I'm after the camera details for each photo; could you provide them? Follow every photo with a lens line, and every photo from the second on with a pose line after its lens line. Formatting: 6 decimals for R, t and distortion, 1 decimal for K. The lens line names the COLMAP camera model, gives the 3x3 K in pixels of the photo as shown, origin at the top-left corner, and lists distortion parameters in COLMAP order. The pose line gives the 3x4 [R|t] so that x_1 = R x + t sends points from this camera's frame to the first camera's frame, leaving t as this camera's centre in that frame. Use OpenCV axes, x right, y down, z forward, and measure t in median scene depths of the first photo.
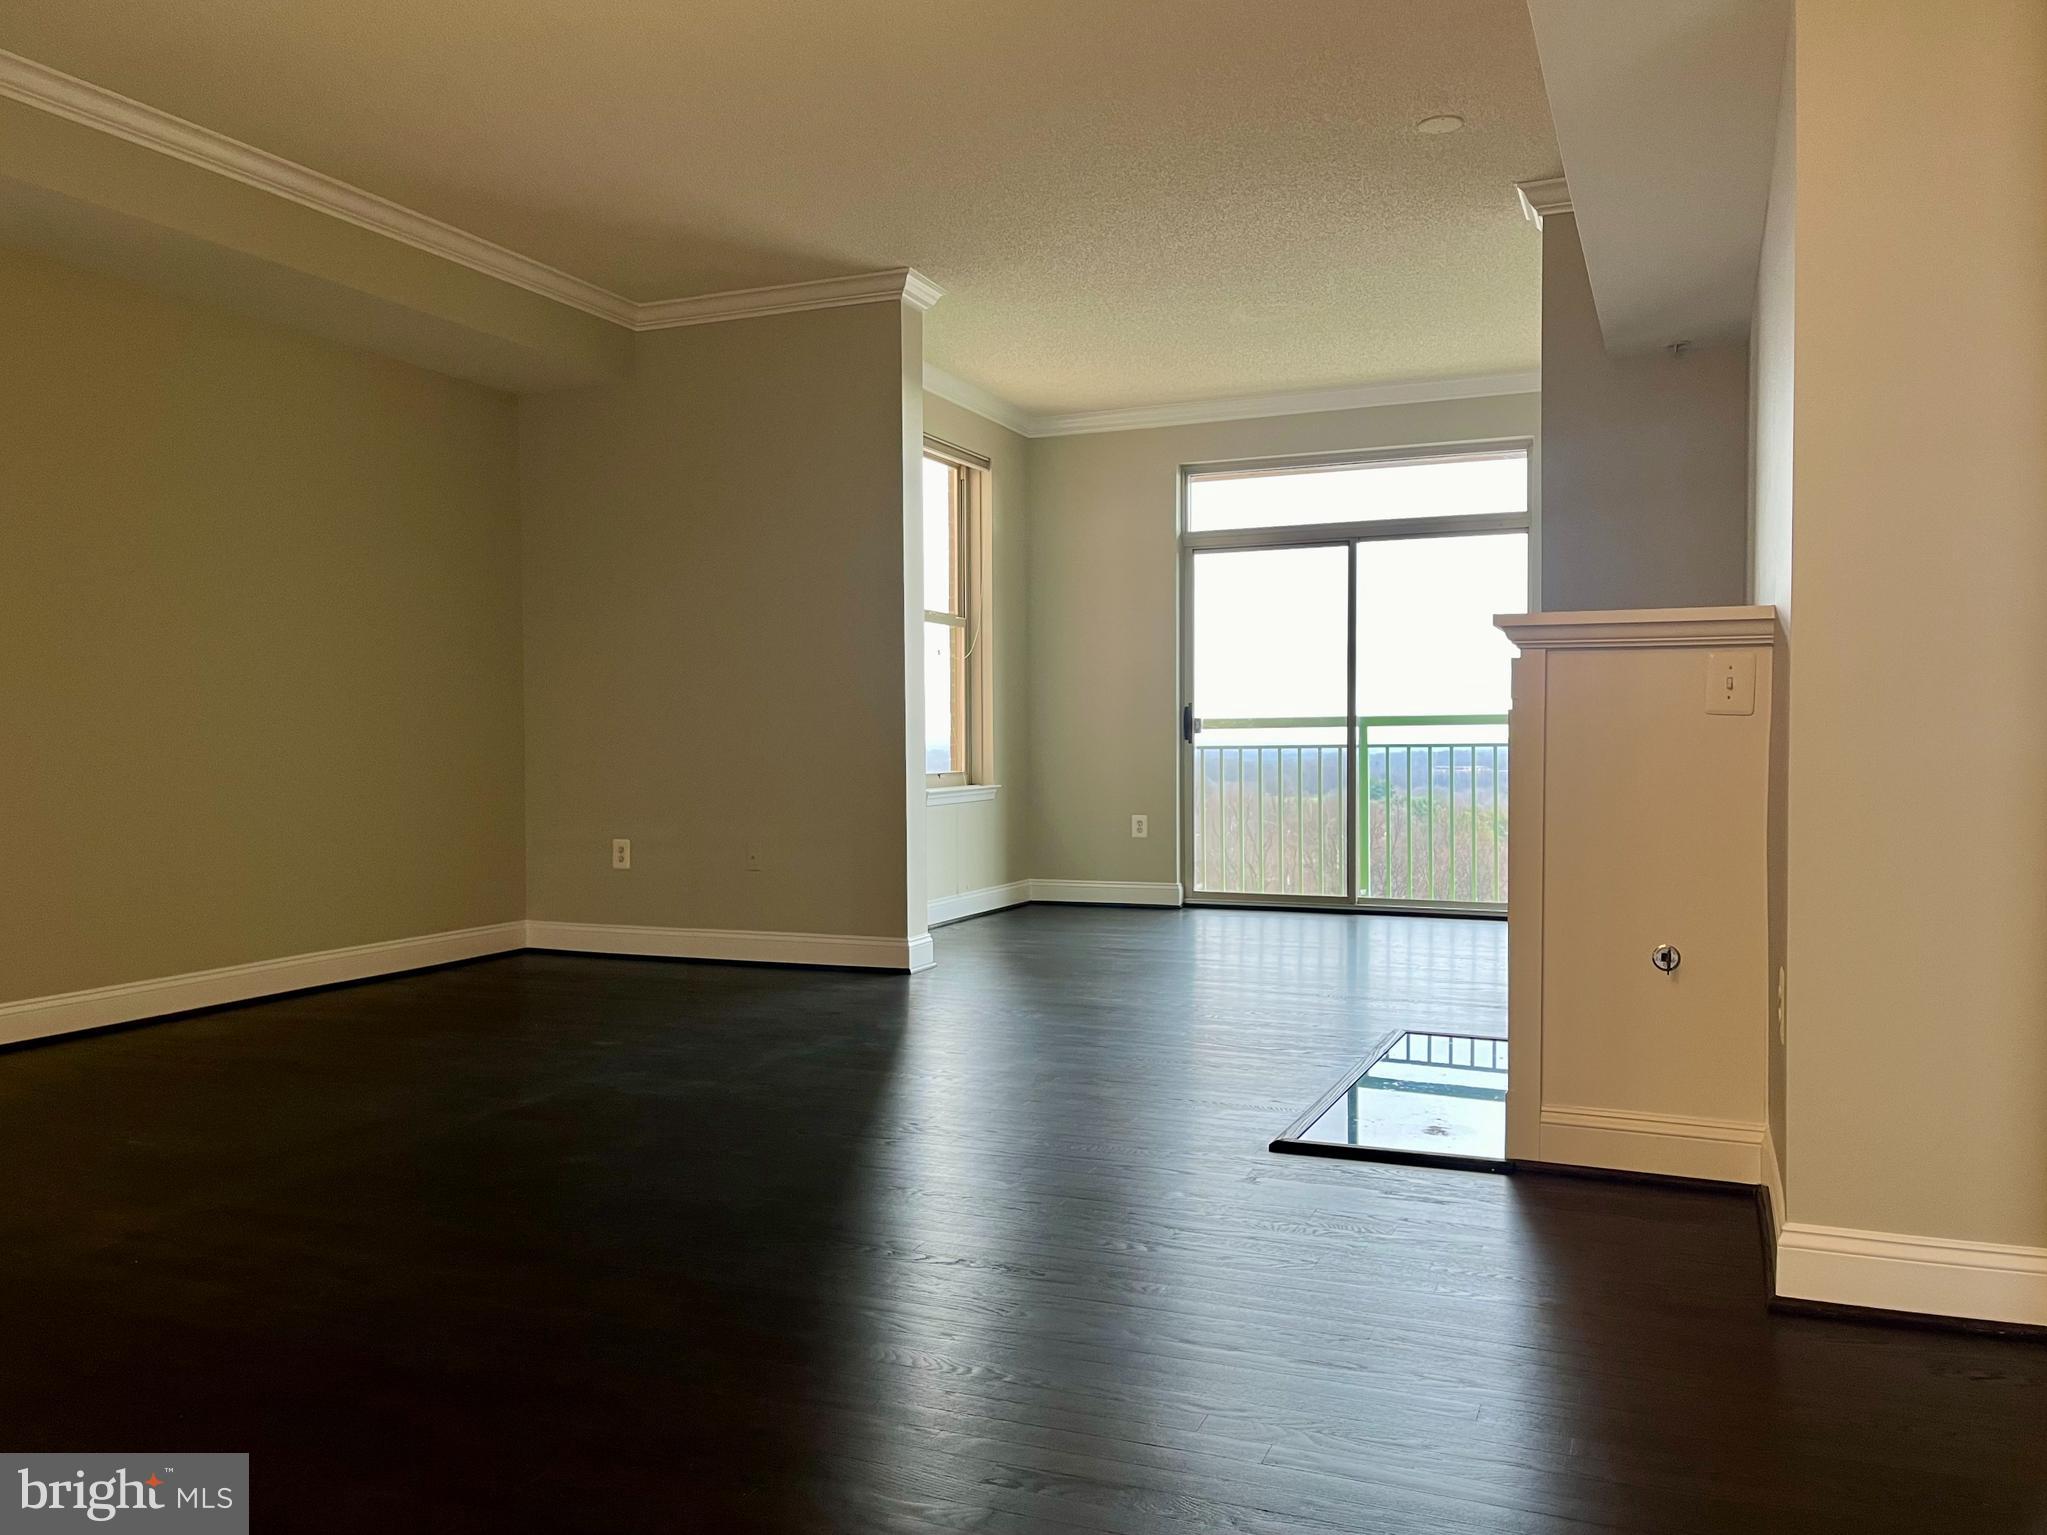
lens RADIAL K [[1600.9, 0, 1025.4], [0, 1600.9, 774.0], [0, 0, 1]] dist [0.055216, -0.041516]
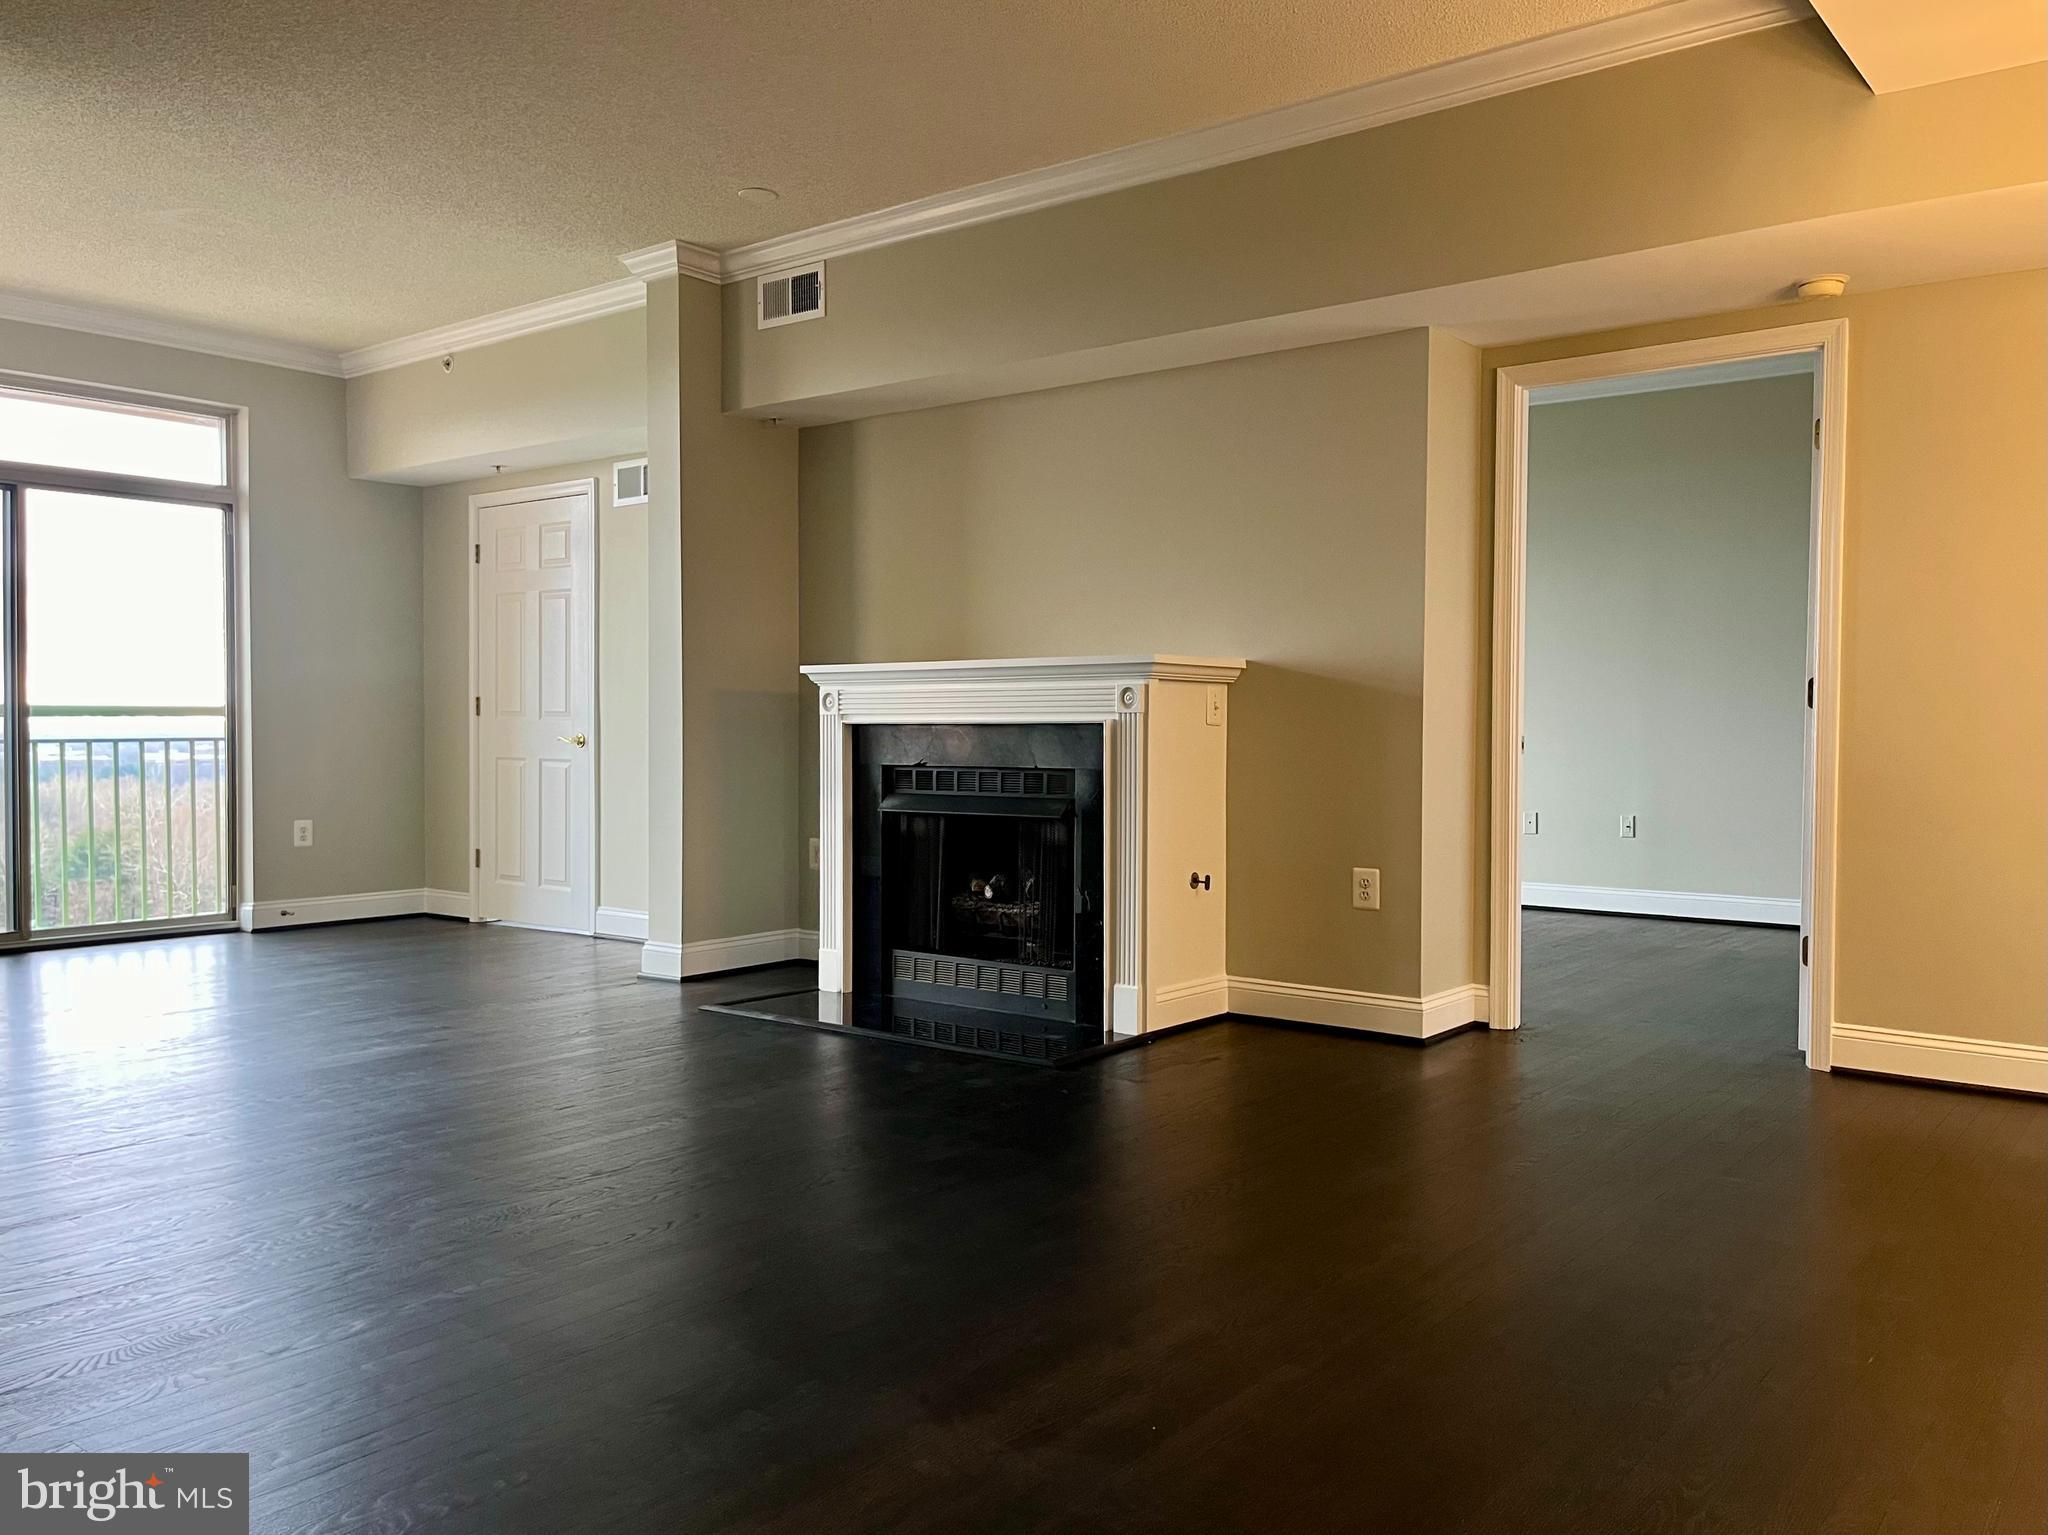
lens RADIAL K [[1601.7, 0, 1025.9], [0, 1601.7, 774.0], [0, 0, 1]] dist [0.055216, -0.041516]
pose [[0.284383, -0.018979, 0.958523, -0.449322], [0.023754, 0.999637, 0.012746, 0.000246], [-0.958416, 0.019144, 0.284731, 0.301037]]
